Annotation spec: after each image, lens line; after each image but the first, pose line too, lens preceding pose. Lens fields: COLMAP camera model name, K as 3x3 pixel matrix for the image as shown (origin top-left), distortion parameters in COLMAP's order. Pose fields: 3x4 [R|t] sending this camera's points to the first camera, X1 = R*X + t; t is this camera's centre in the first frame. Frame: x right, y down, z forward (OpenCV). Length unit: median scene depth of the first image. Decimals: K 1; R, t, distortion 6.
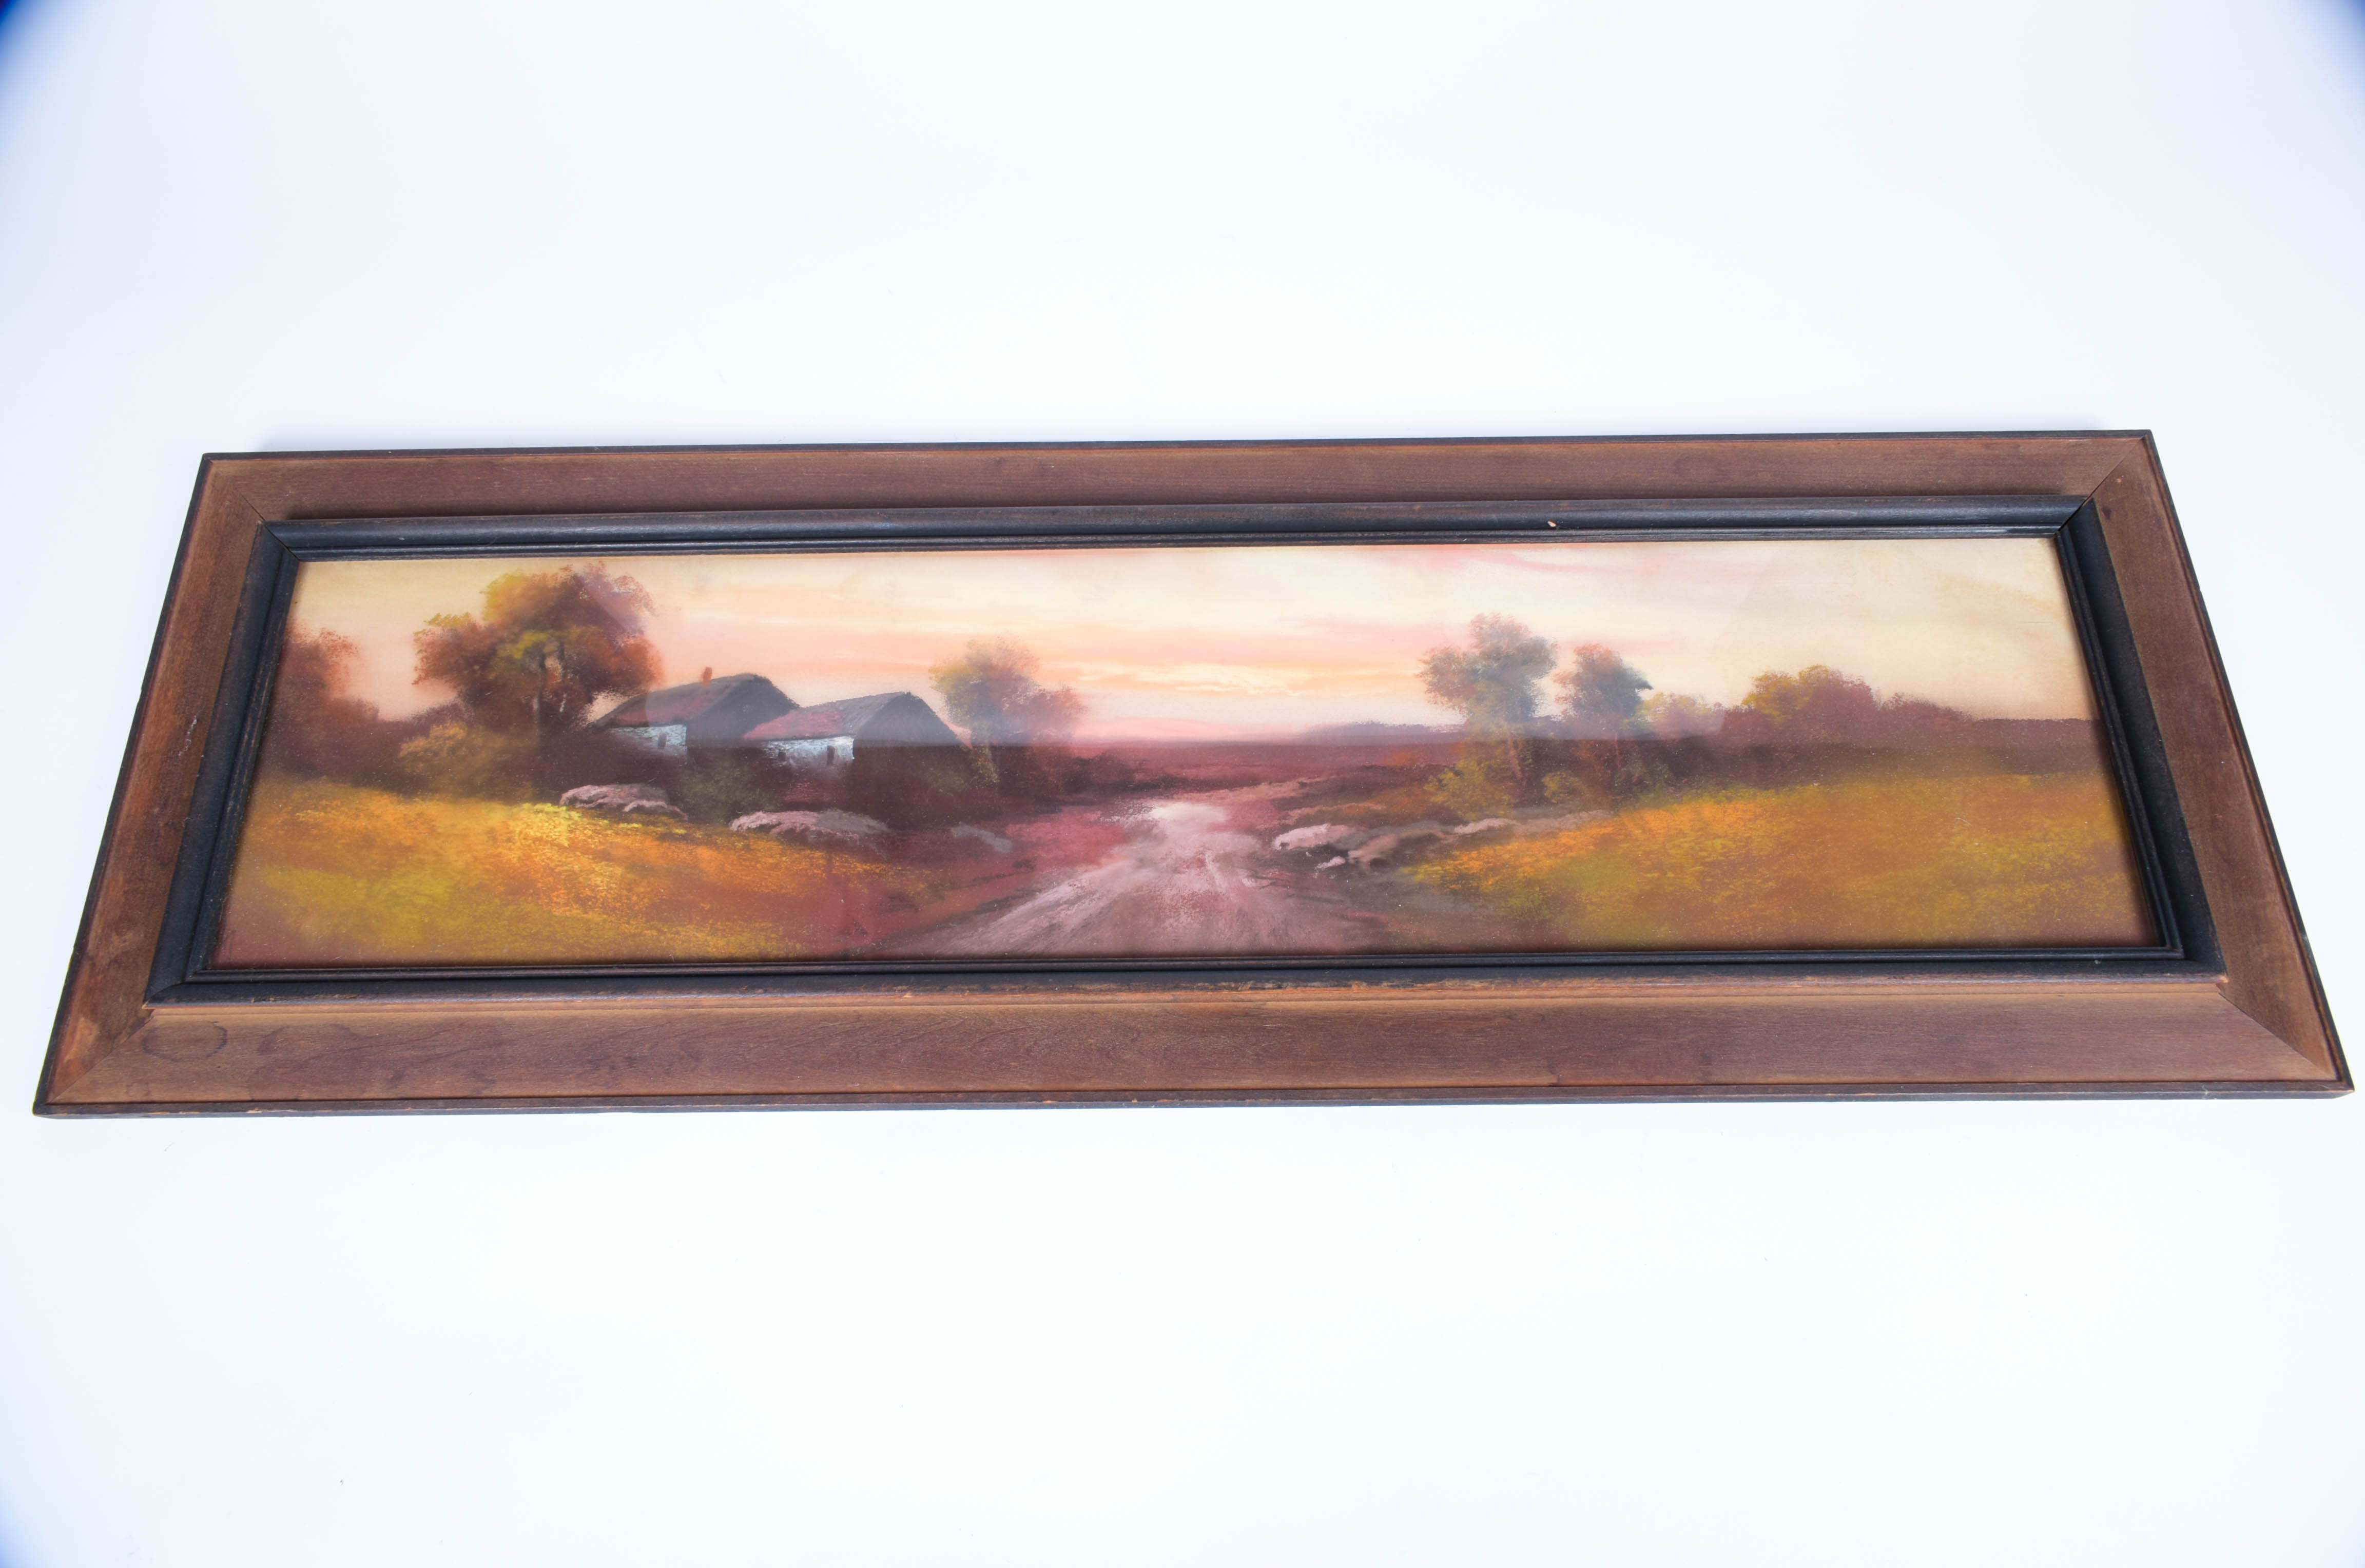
lens RADIAL K [[1377.7, 0, 1185.6], [0, 1377.7, 810.5], [0, 0, 1]] dist [-0.002981, 0.017715]
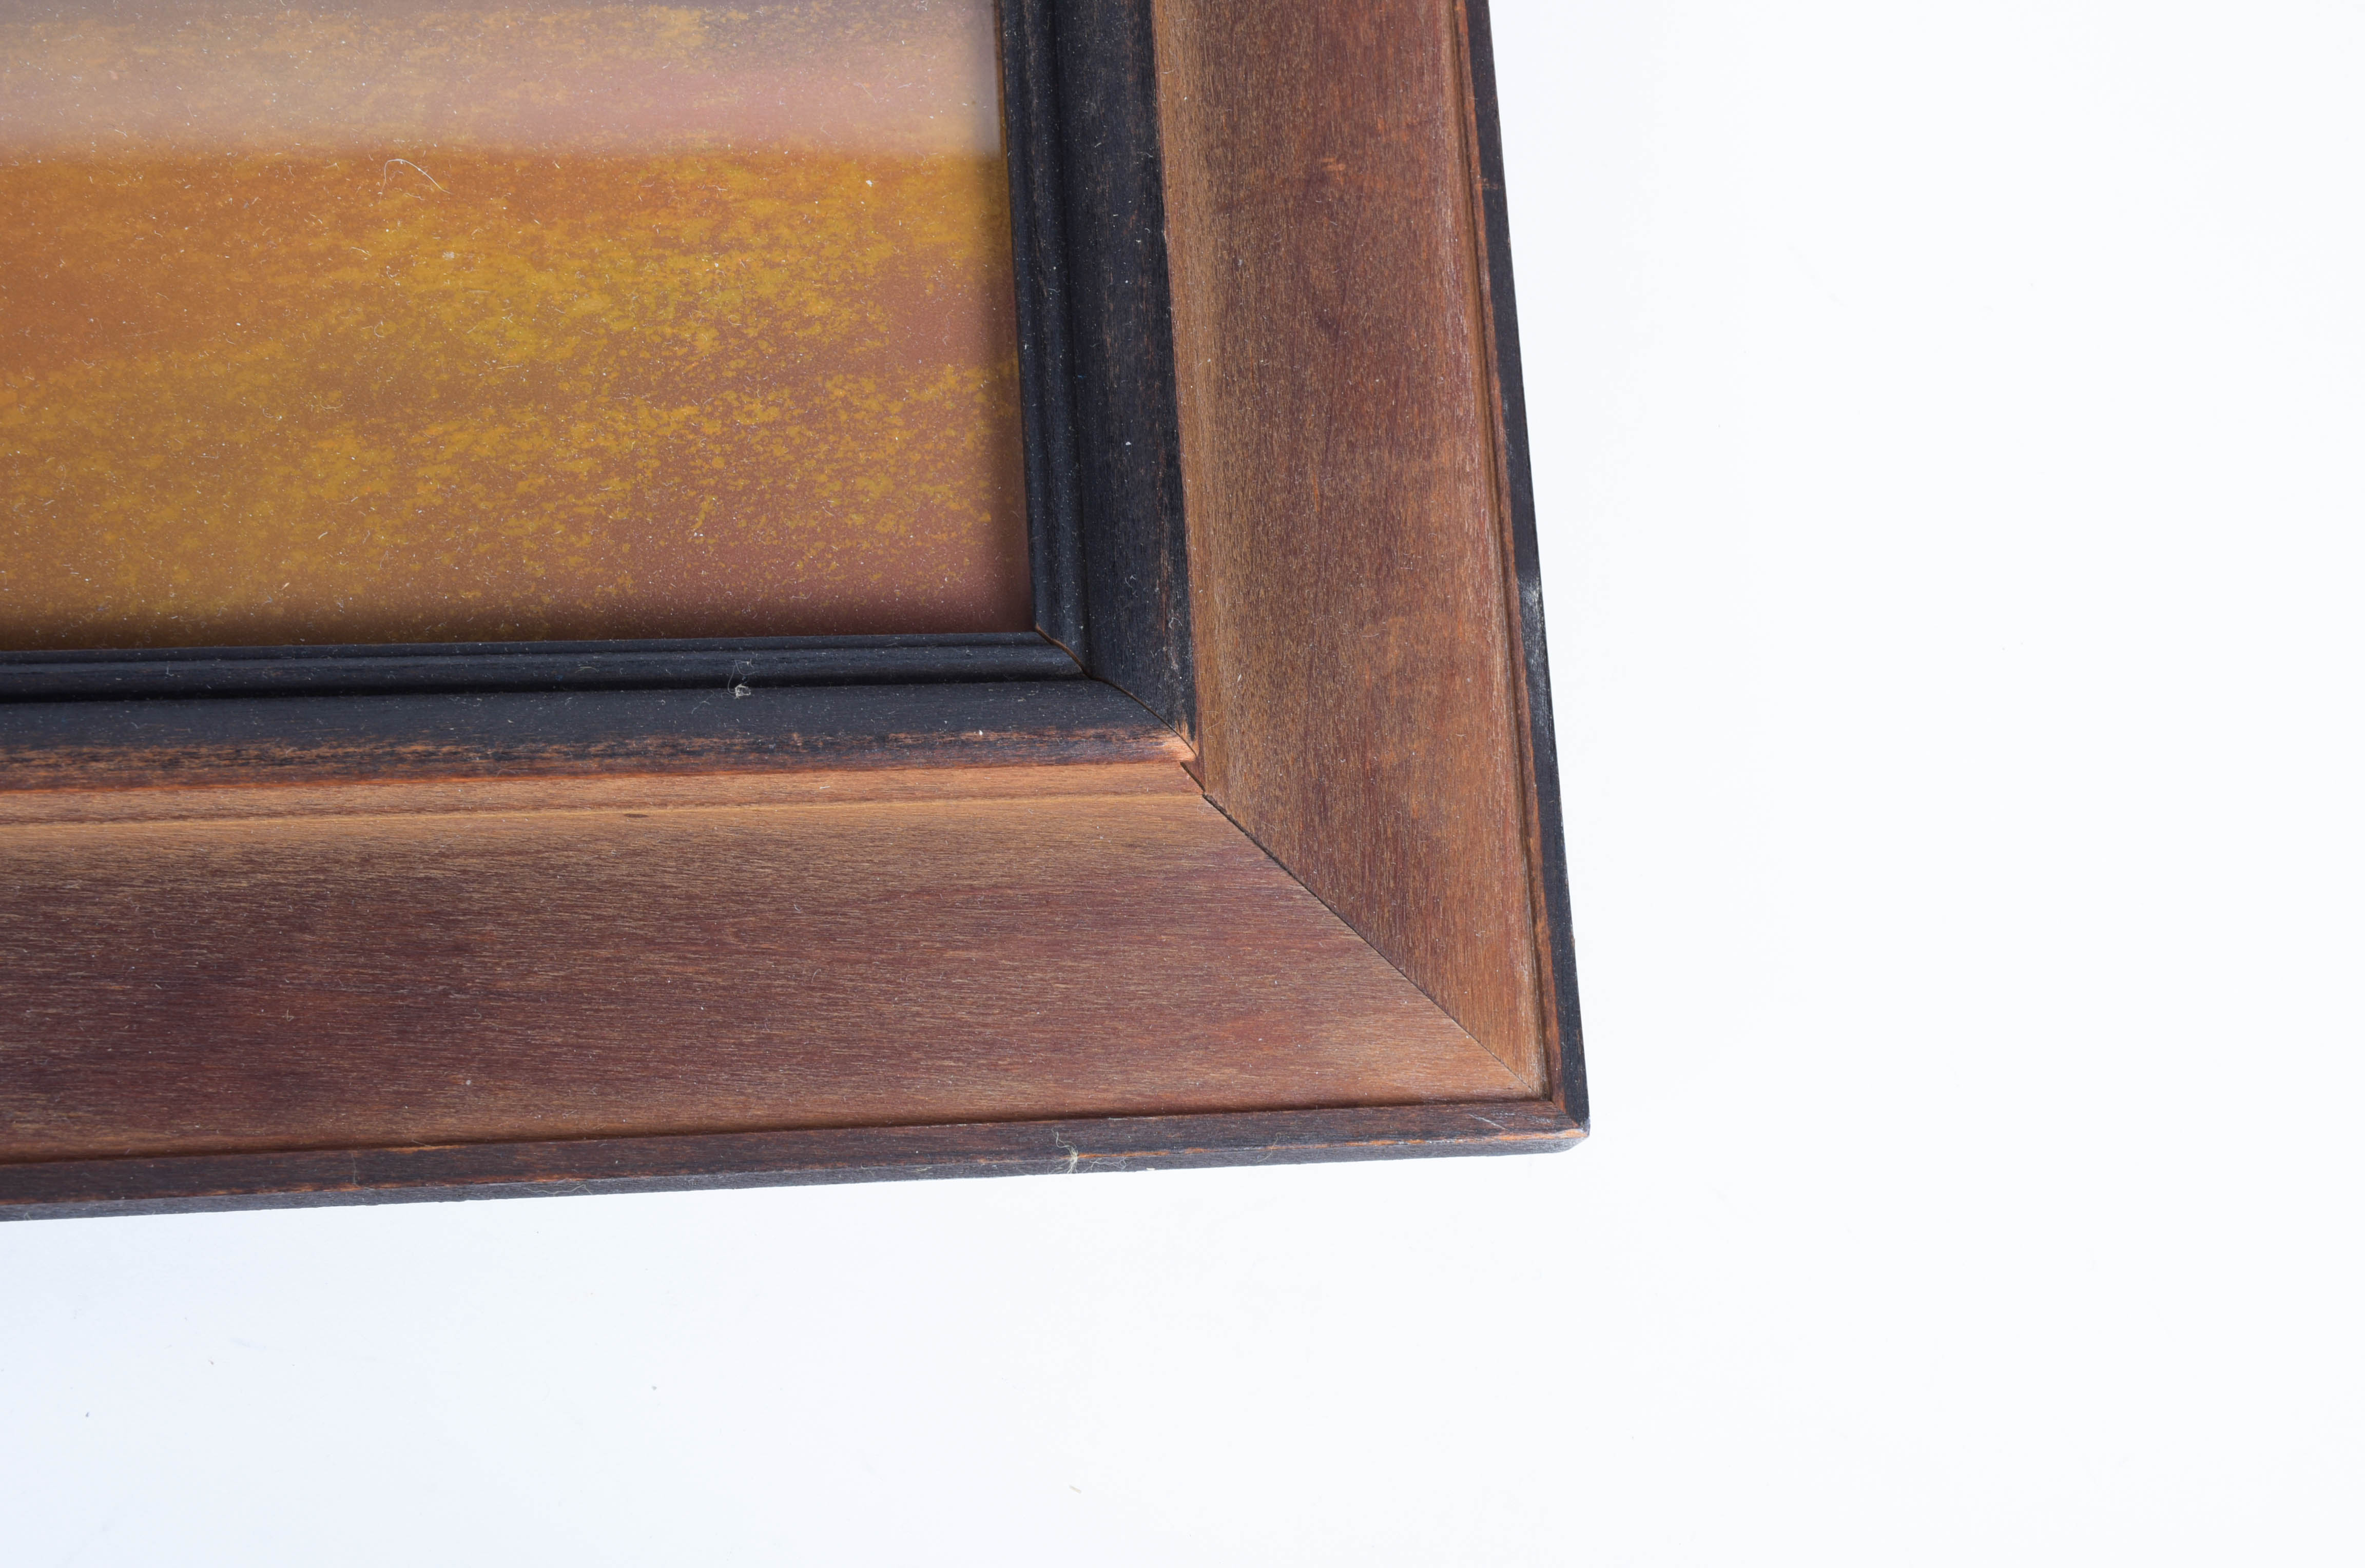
lens RADIAL K [[2944.6, 0, 1182.5], [0, 2944.6, 784.0], [0, 0, 1]] dist [-0.004981, 0.019187]
pose [[0.988881, -0.015381, 0.147908, 0.635842], [-0.004552, 0.991039, 0.133492, 0.049422], [-0.148636, -0.132681, 0.979950, 0.409820]]
